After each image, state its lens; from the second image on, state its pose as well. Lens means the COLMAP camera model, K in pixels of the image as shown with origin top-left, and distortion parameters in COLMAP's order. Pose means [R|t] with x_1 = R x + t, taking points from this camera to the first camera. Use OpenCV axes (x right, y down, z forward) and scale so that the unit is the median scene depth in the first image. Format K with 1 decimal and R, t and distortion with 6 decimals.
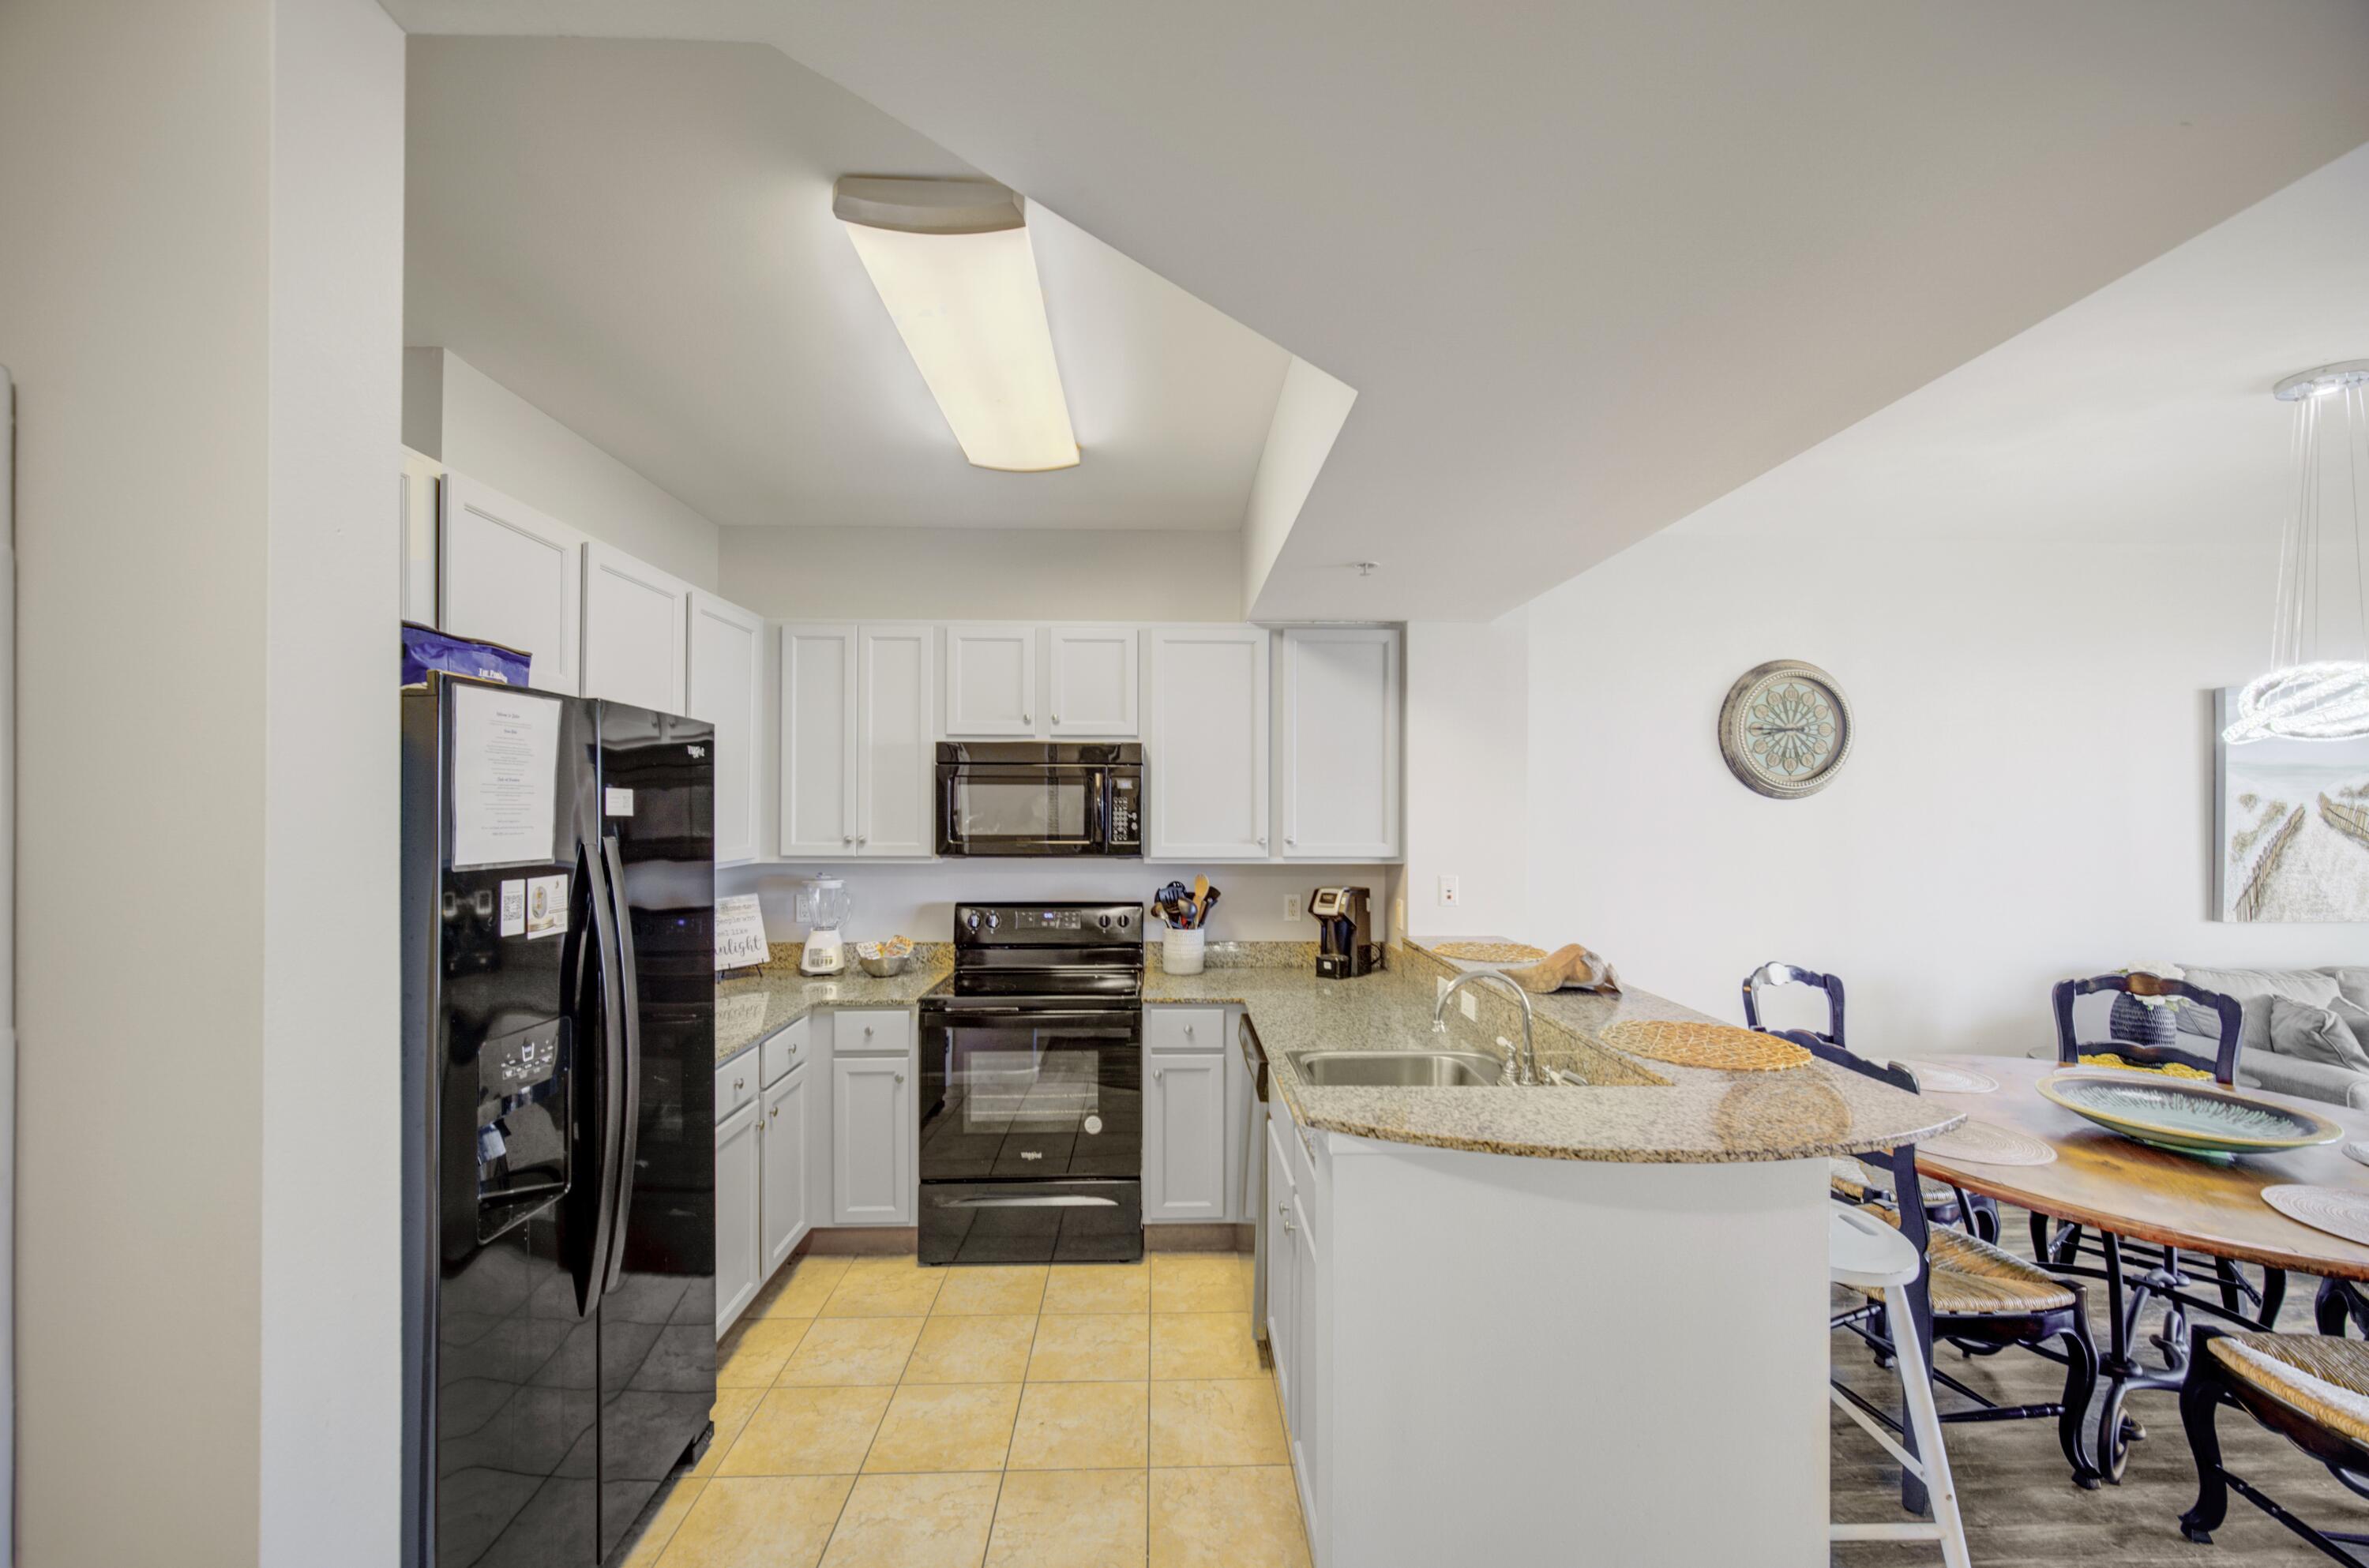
lens RADIAL K [[936.9, 0, 1188.7], [0, 936.9, 802.5], [0, 0, 1]] dist [-0.000400, -0.000029]
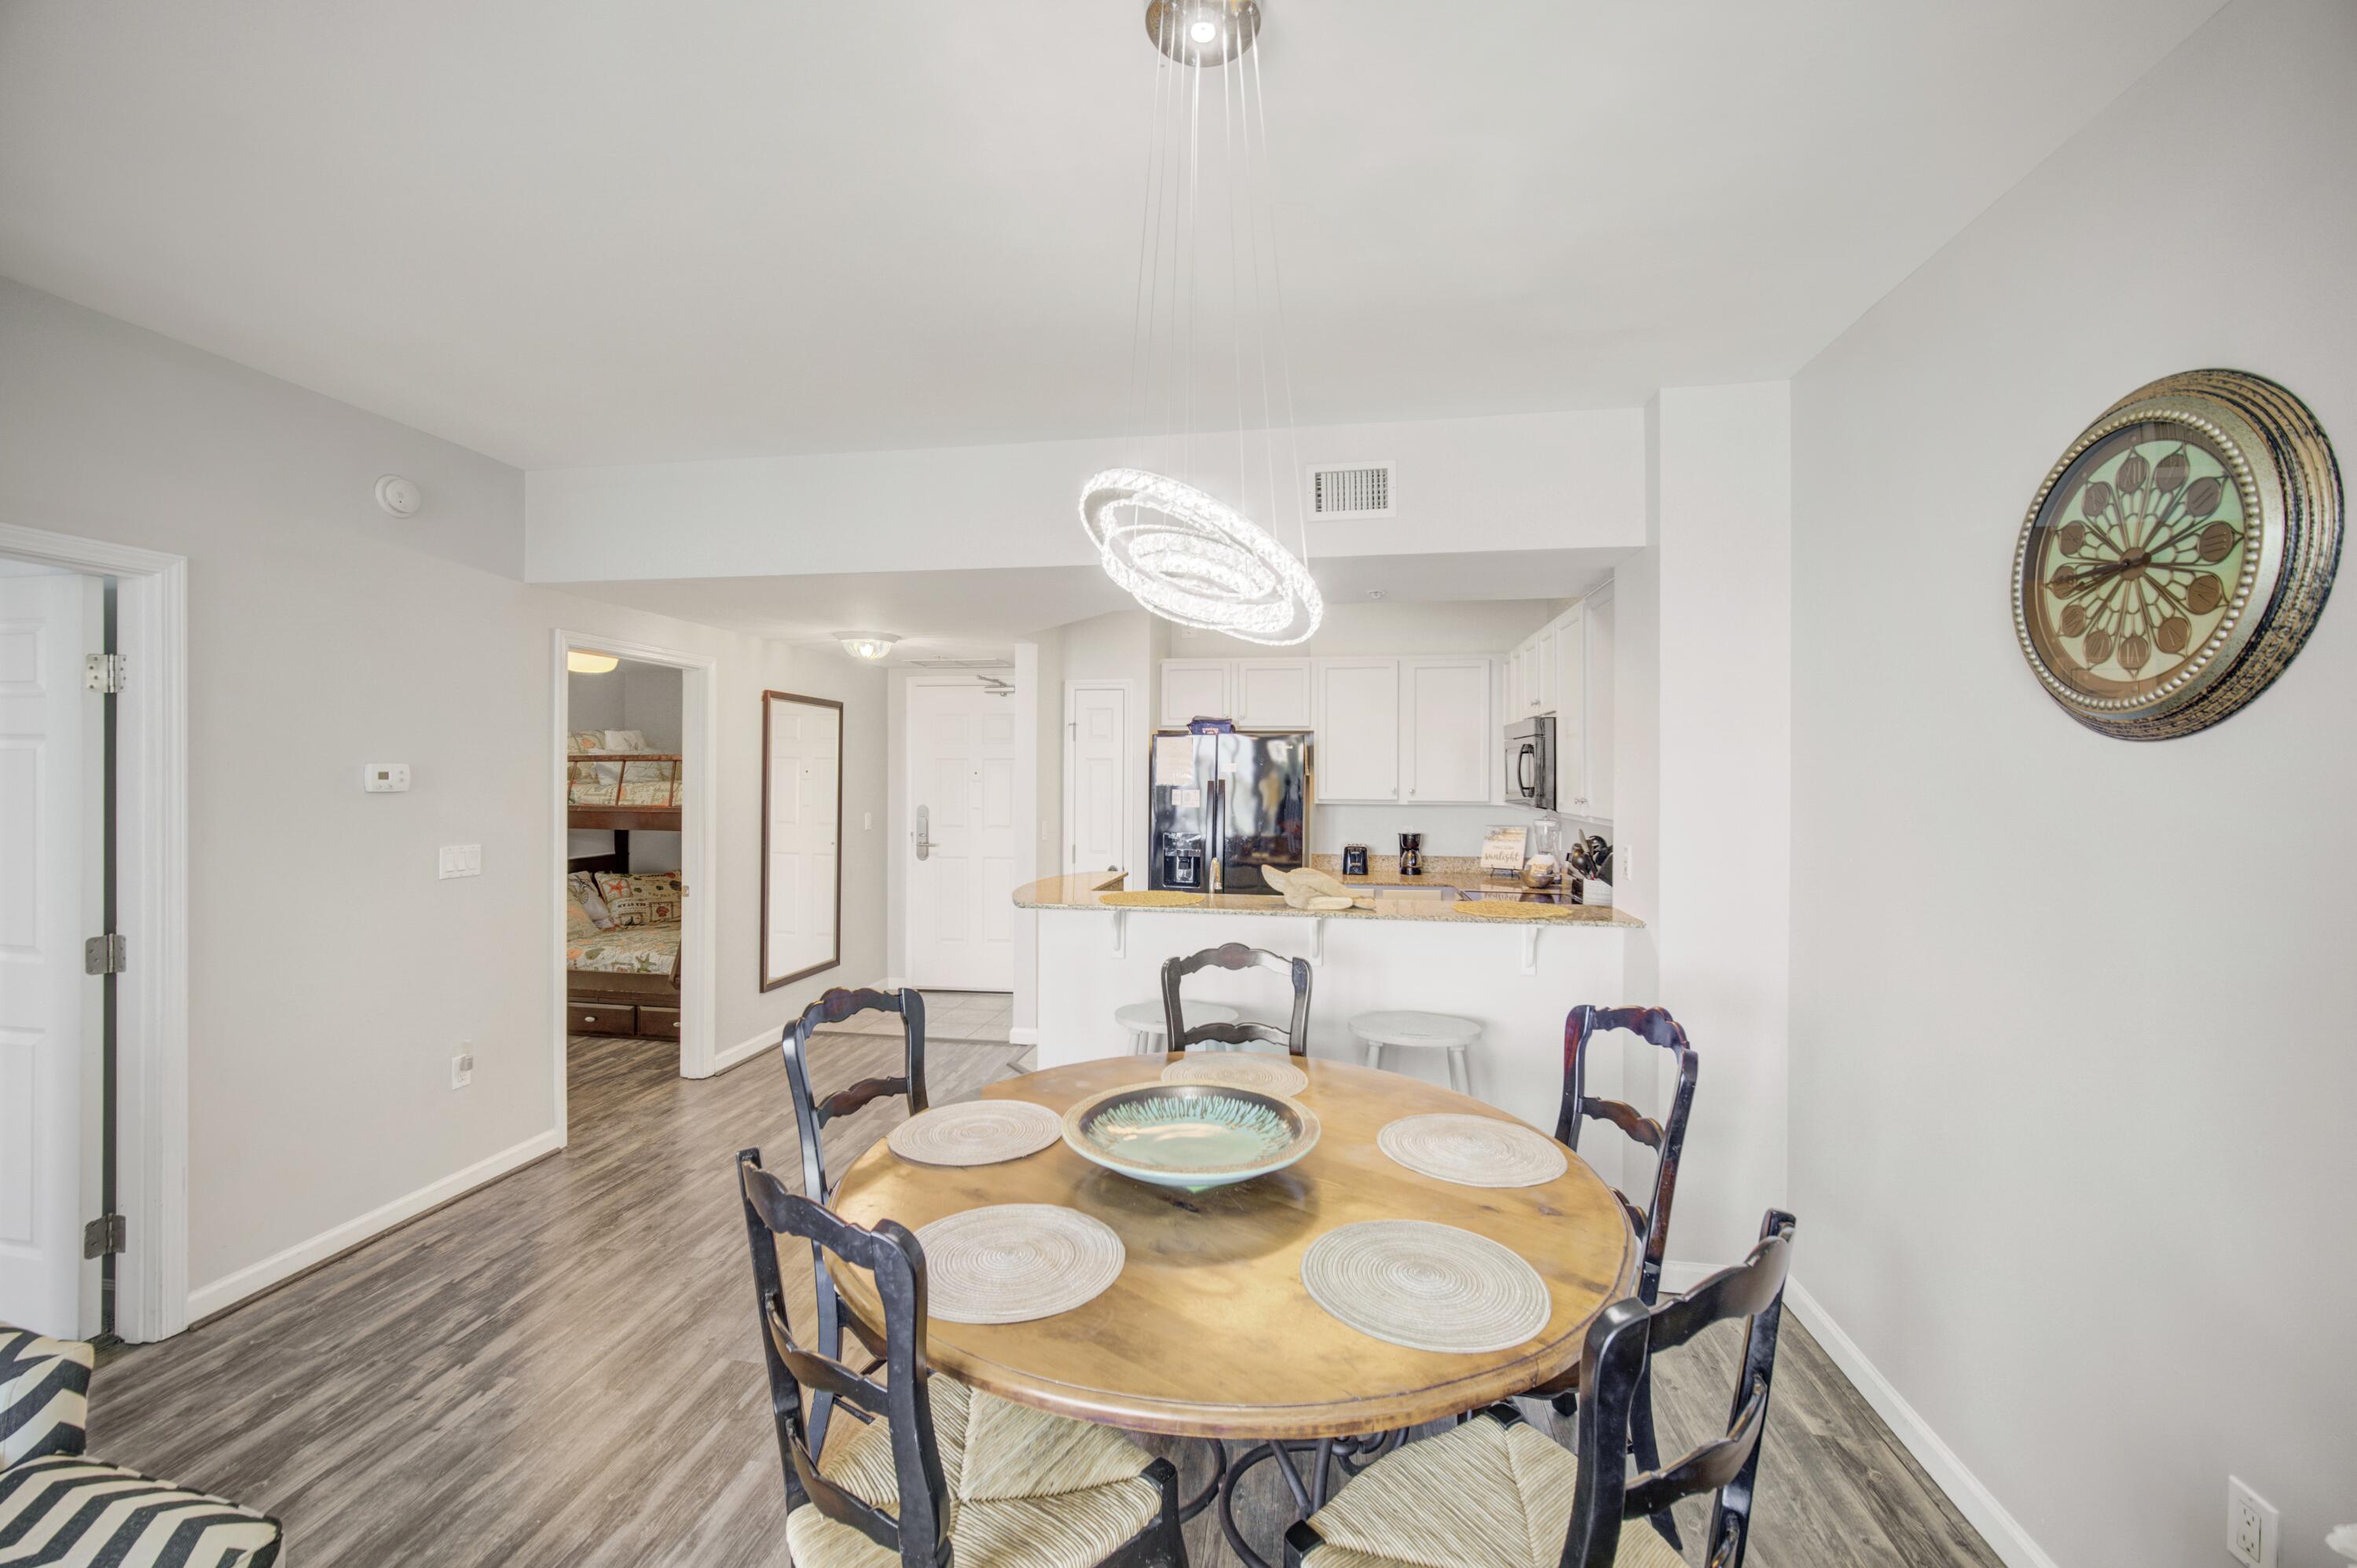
lens RADIAL K [[940.5, 0, 1173.4], [0, 940.5, 772.6], [0, 0, 1]] dist [-0.002912, 0.000334]
pose [[-0.203552, -0.003034, -0.979059, 1.233046], [-0.001381, 0.999995, -0.002812, 0.012488], [0.979063, 0.000780, -0.203555, 0.760775]]
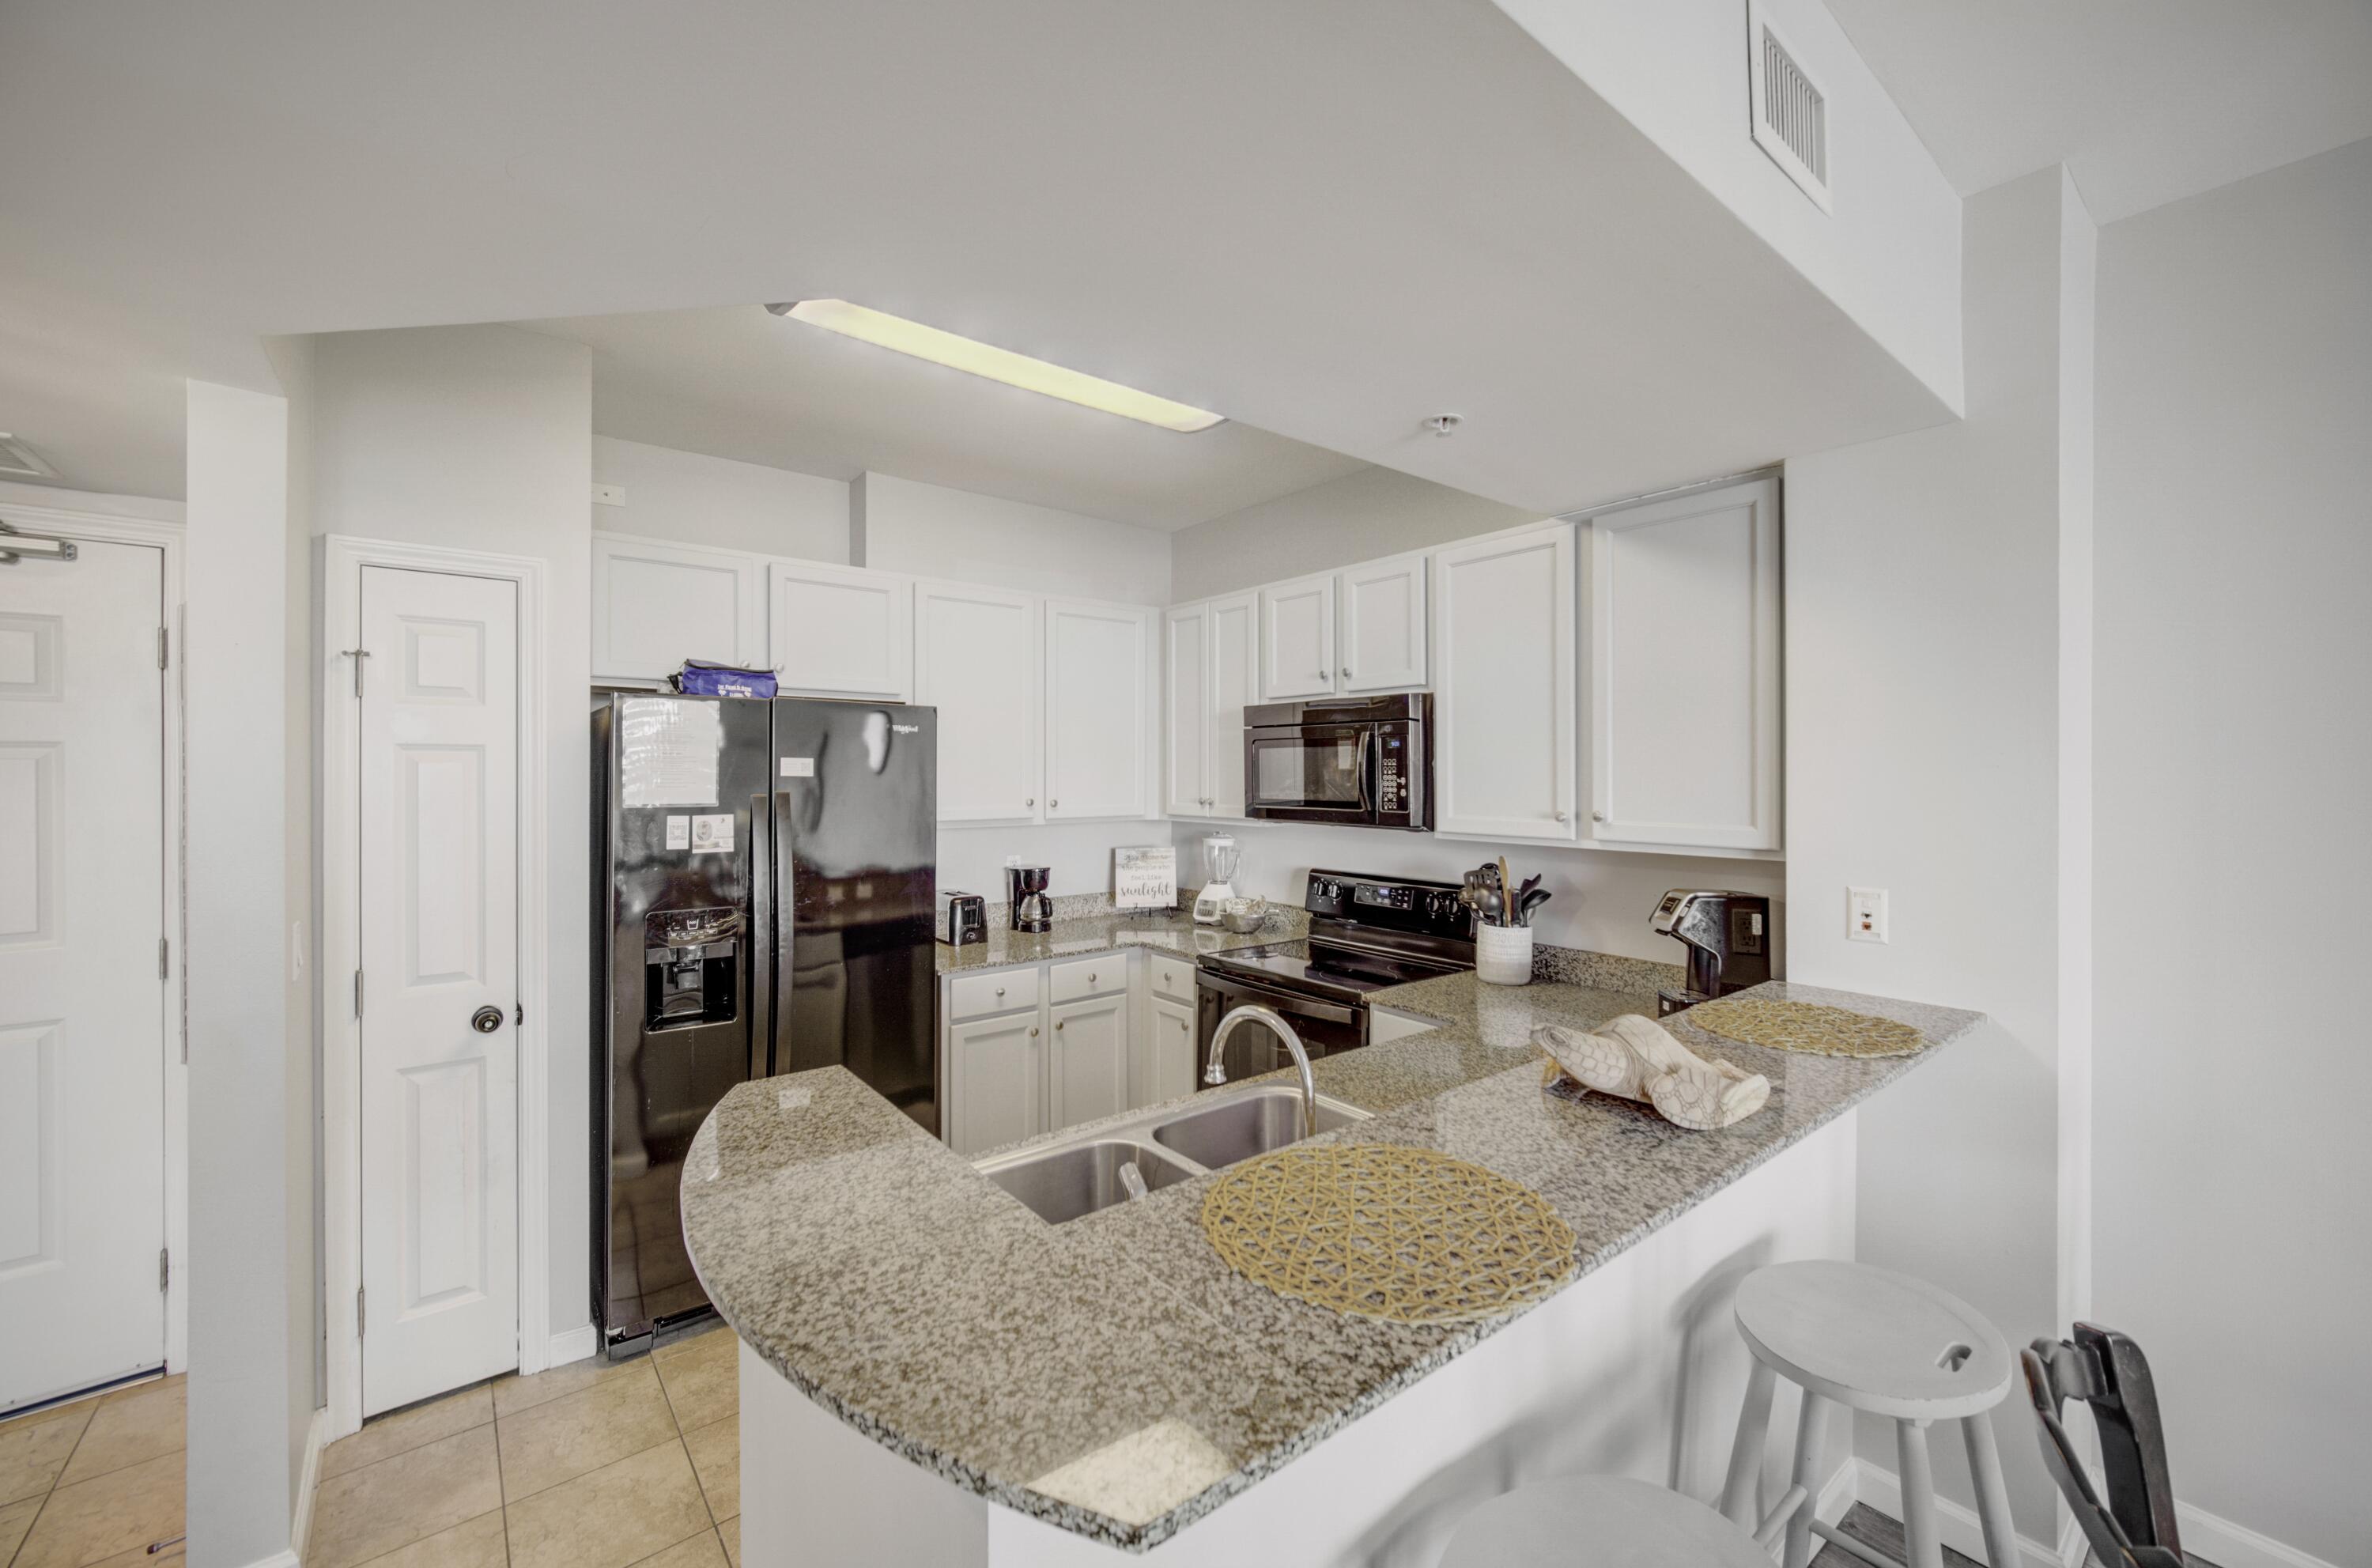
lens RADIAL K [[946.5, 0, 1180.9], [0, 946.5, 772.5], [0, 0, 1]] dist [-0.002912, 0.000334]
pose [[0.592356, -0.001775, -0.805674, 0.492582], [0.005469, 0.999983, 0.001817, 0.004501], [0.805658, -0.005483, 0.592356, 0.326037]]
